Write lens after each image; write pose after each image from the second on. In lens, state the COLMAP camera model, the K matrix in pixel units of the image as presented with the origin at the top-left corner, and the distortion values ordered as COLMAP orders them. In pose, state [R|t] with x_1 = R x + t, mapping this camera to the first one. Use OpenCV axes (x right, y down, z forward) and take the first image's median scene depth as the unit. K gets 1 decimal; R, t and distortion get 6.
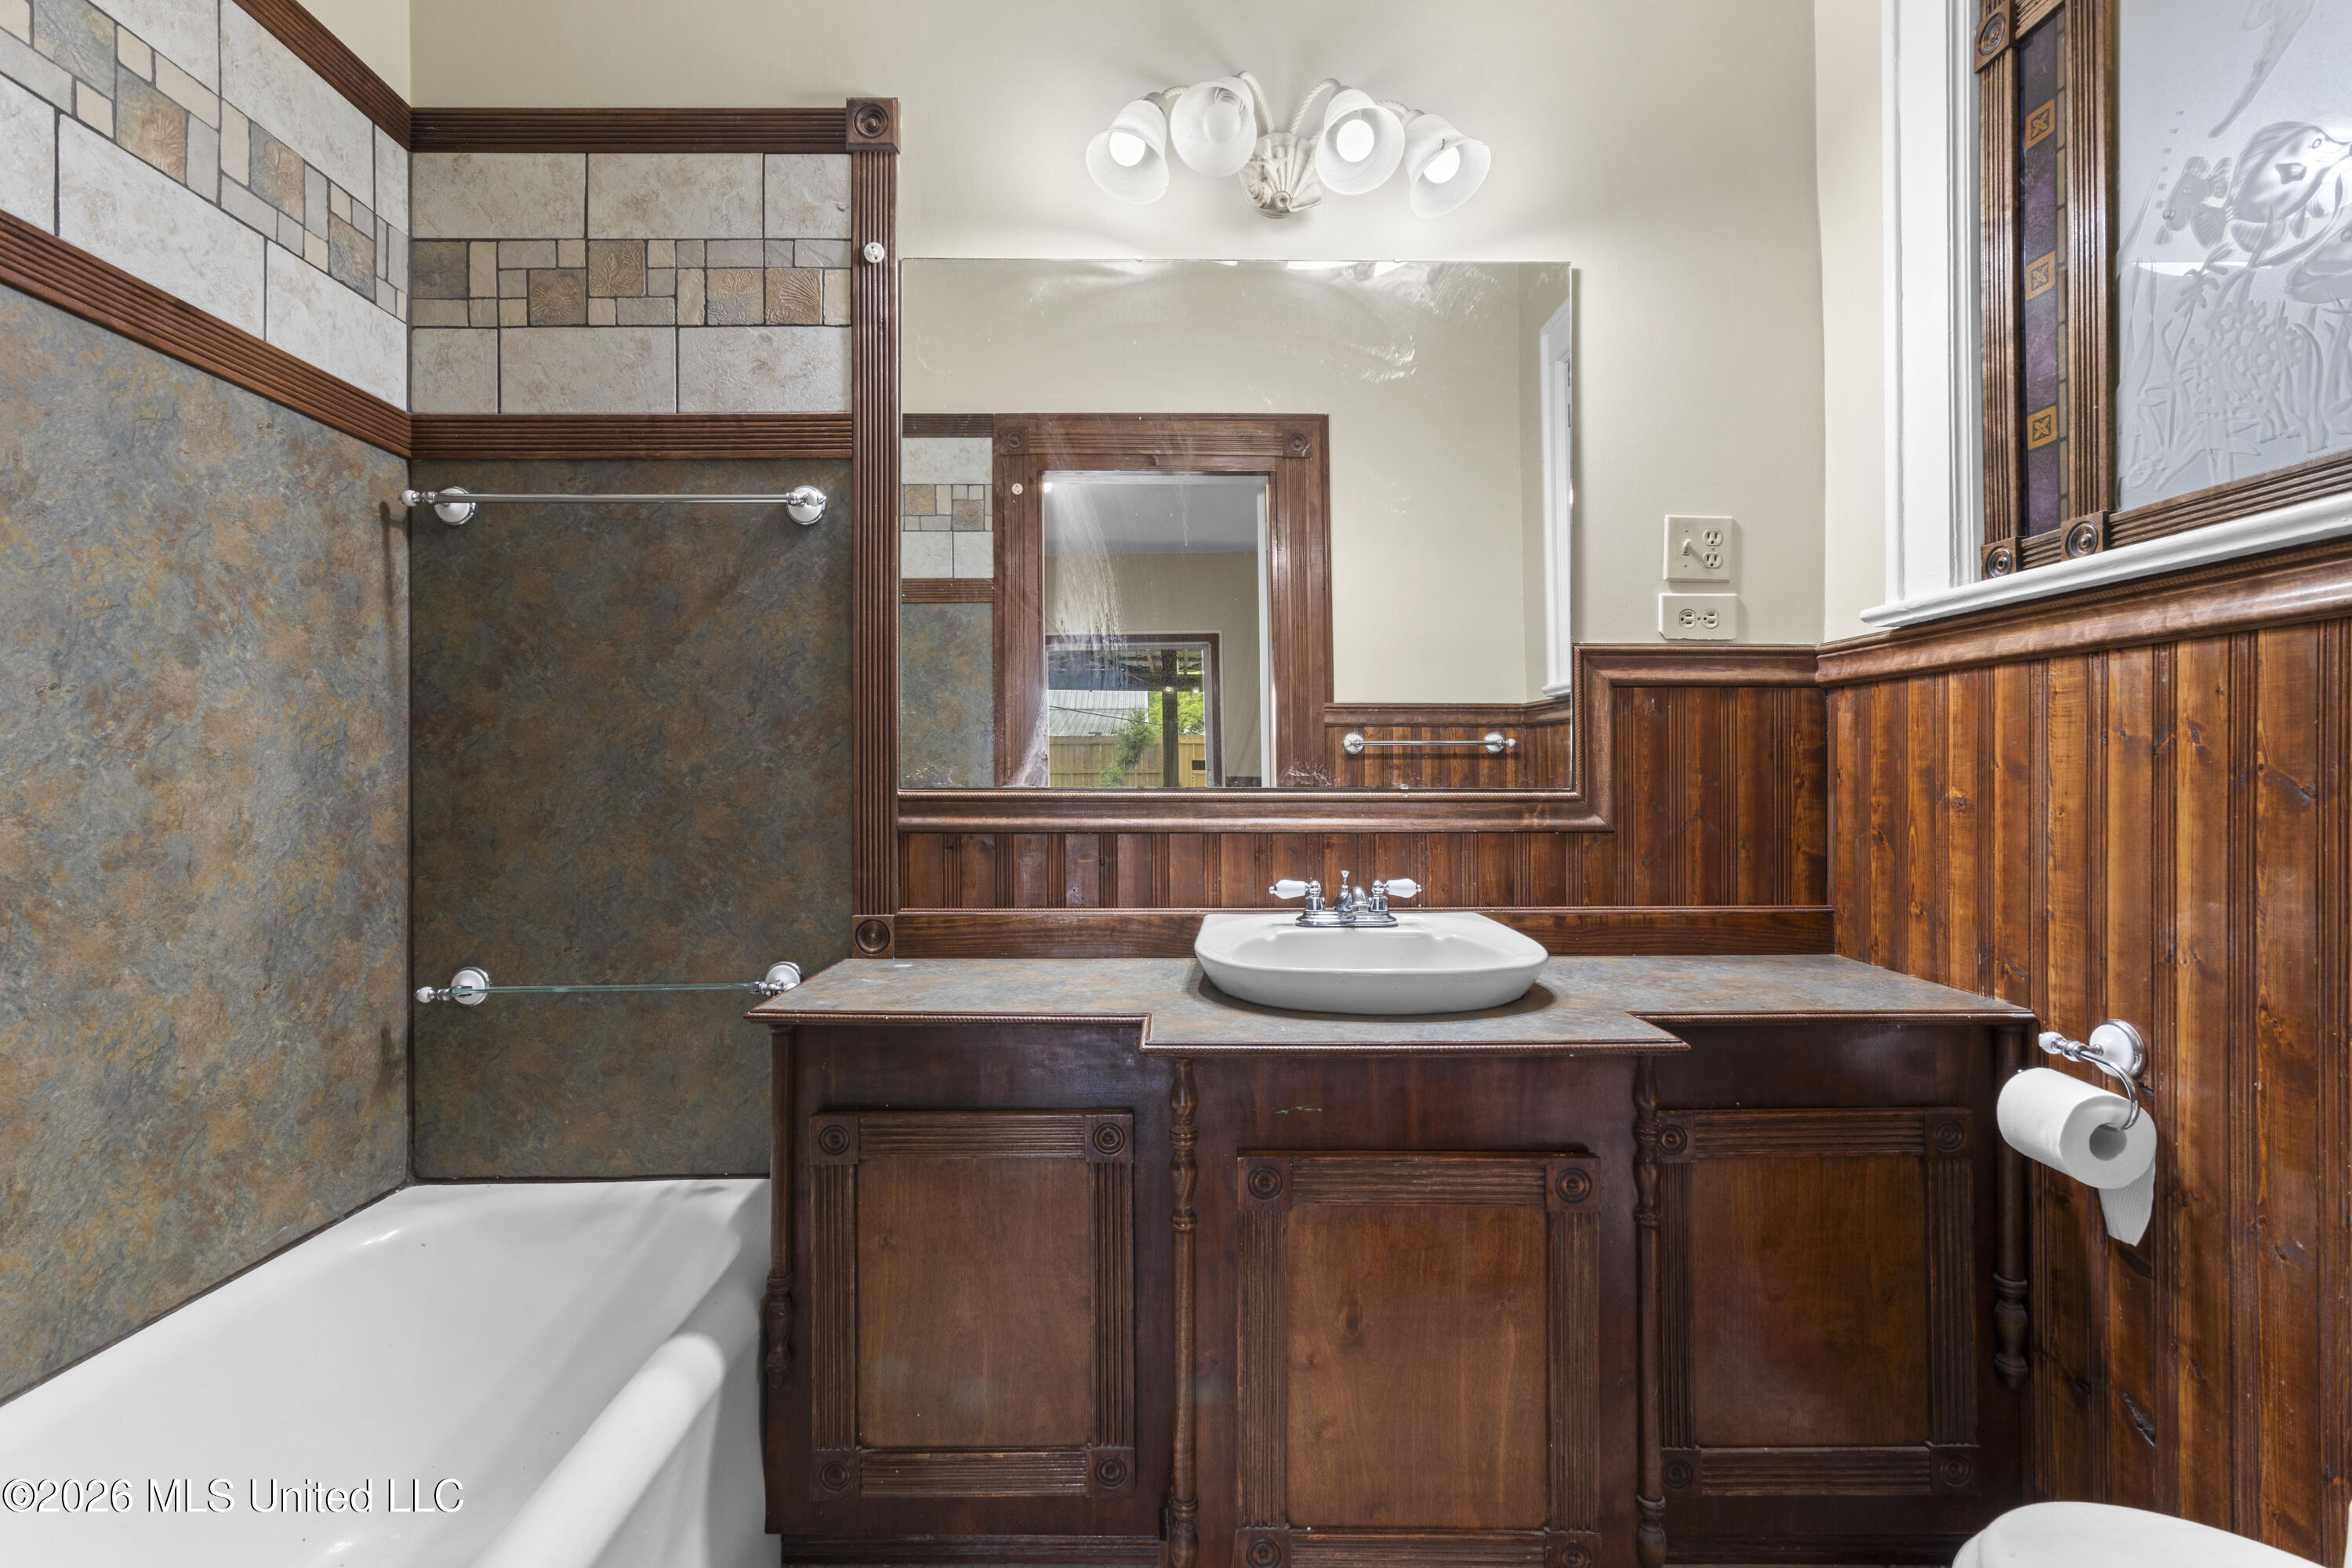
lens RADIAL K [[1107.5, 0, 1176.0], [0, 1107.5, 777.5], [0, 0, 1]] dist [-0.001656, 0.001492]
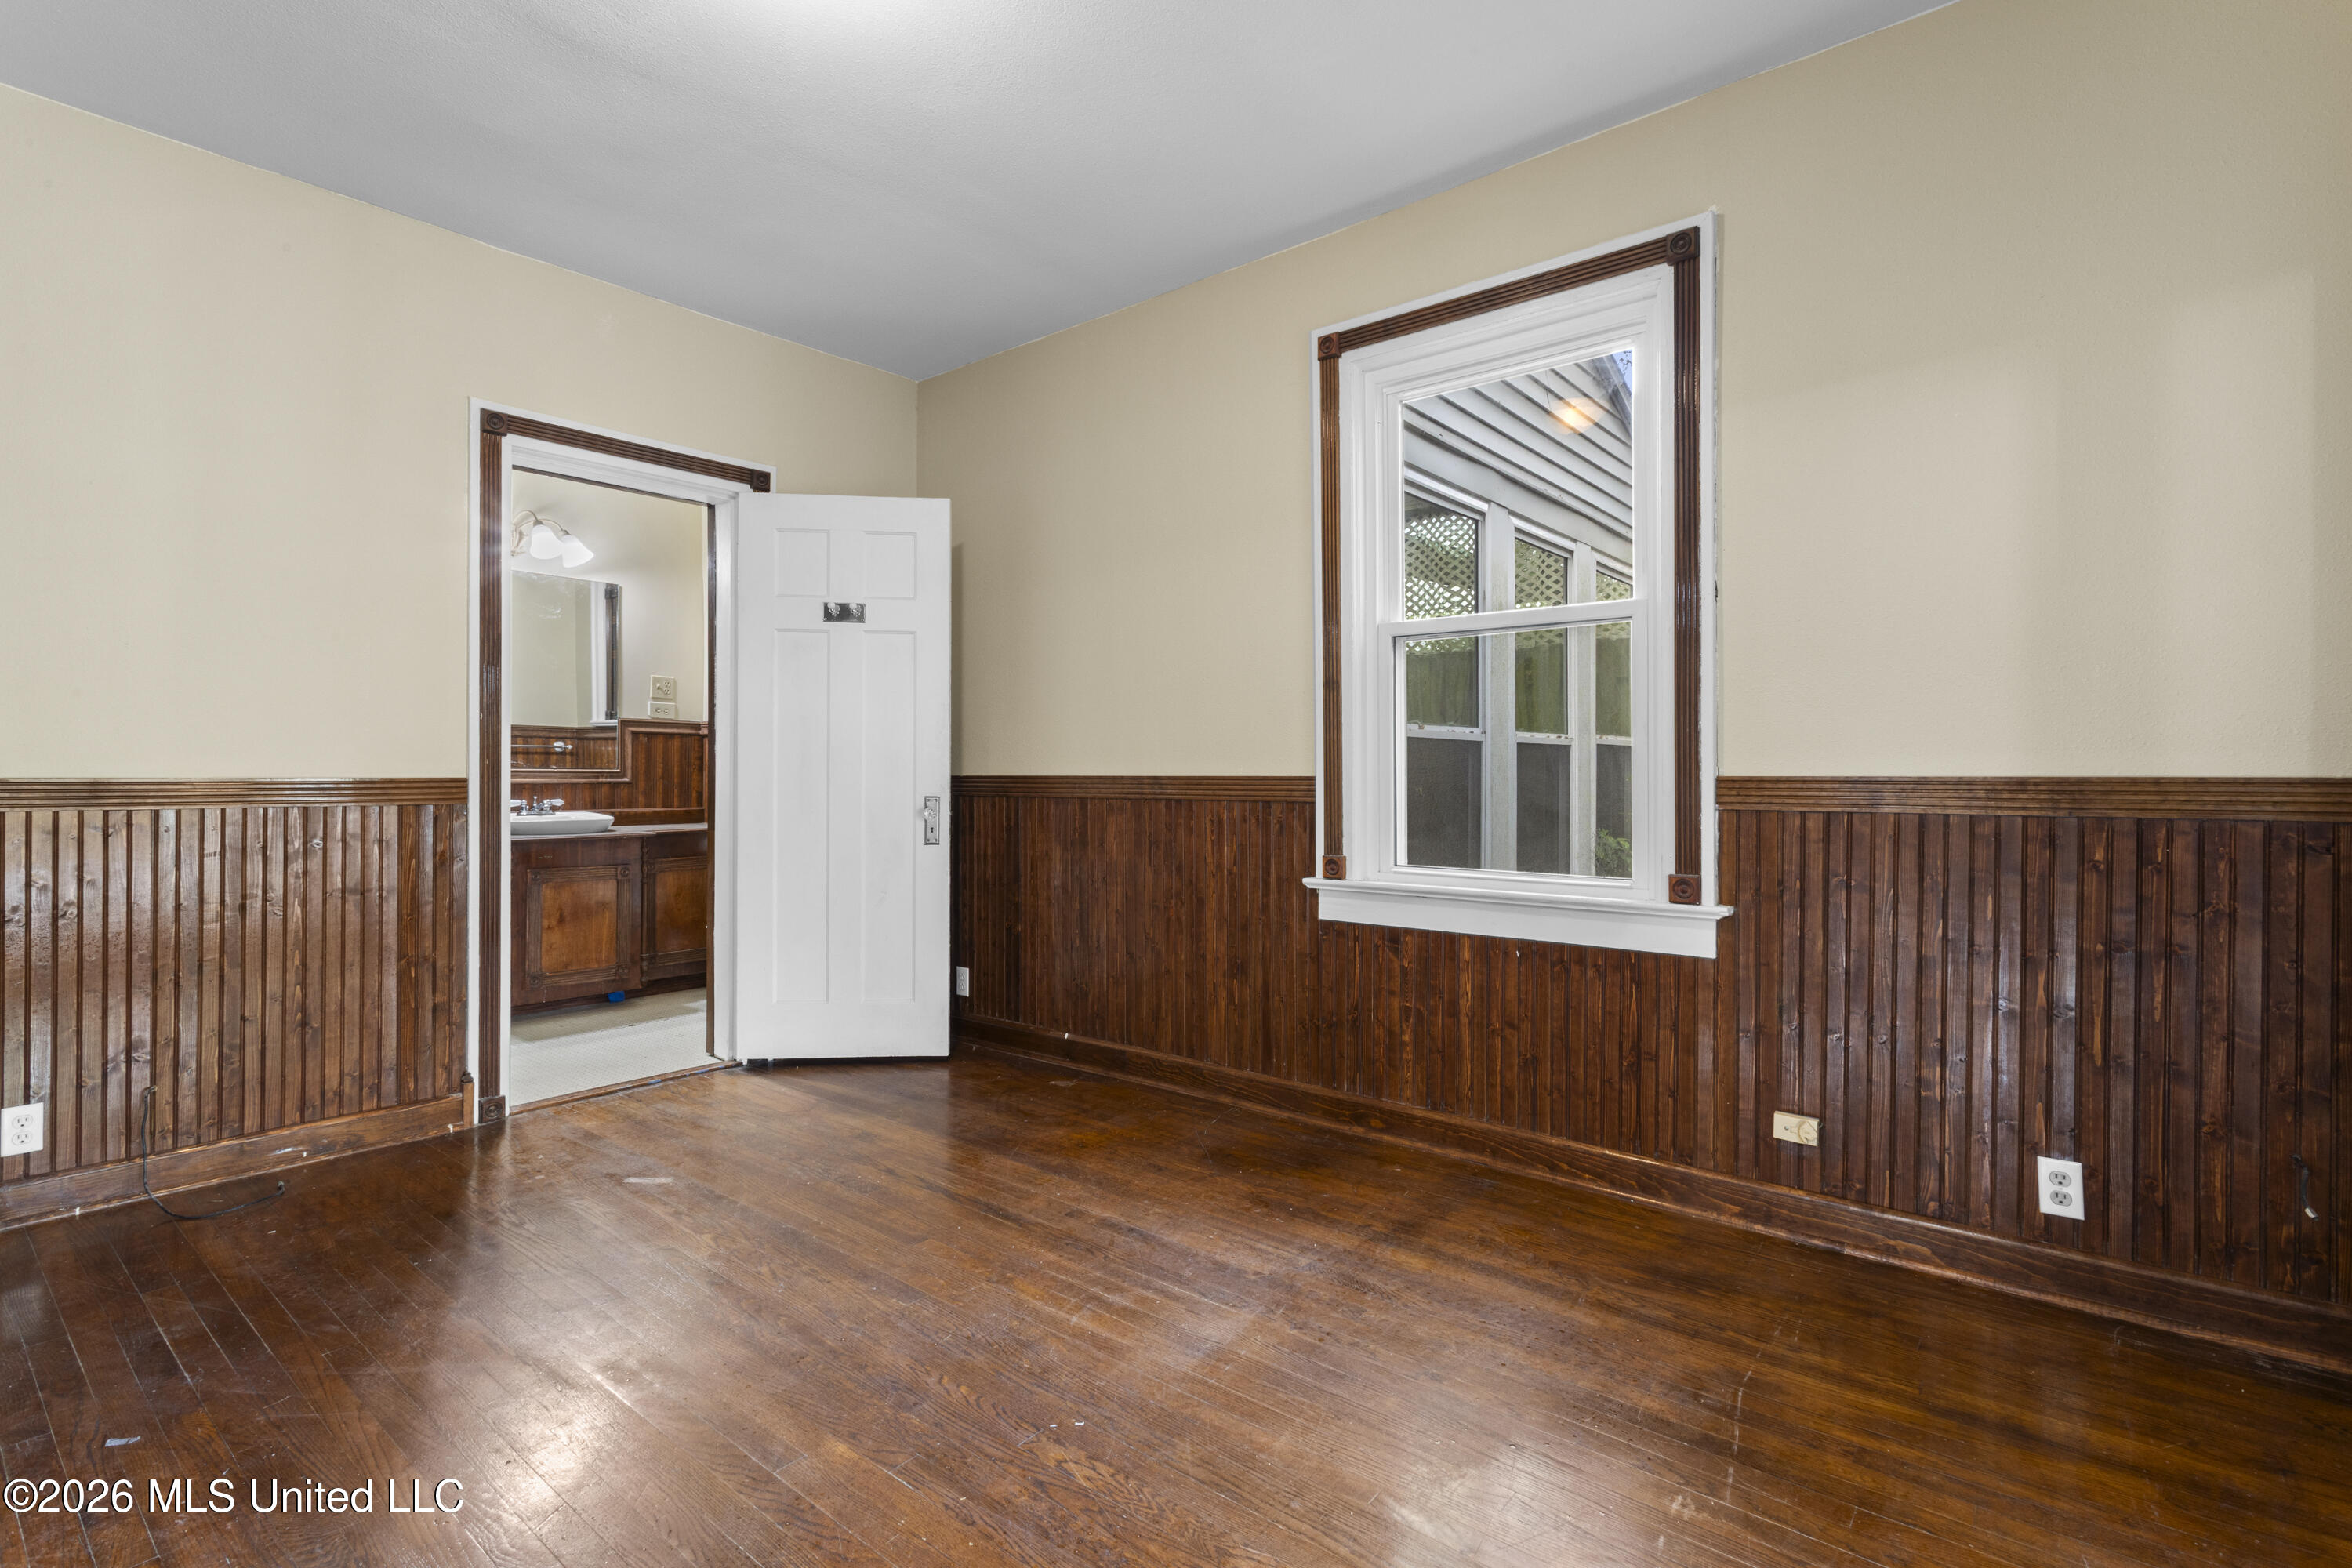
lens RADIAL K [[1107.5, 0, 1172.6], [0, 1107.5, 777.1], [0, 0, 1]] dist [-0.001656, 0.001492]
pose [[0.653941, 0.005349, 0.756527, -0.887732], [-0.010394, 0.999944, 0.001914, 0.011908], [-0.756475, -0.009114, 0.653960, -2.002381]]
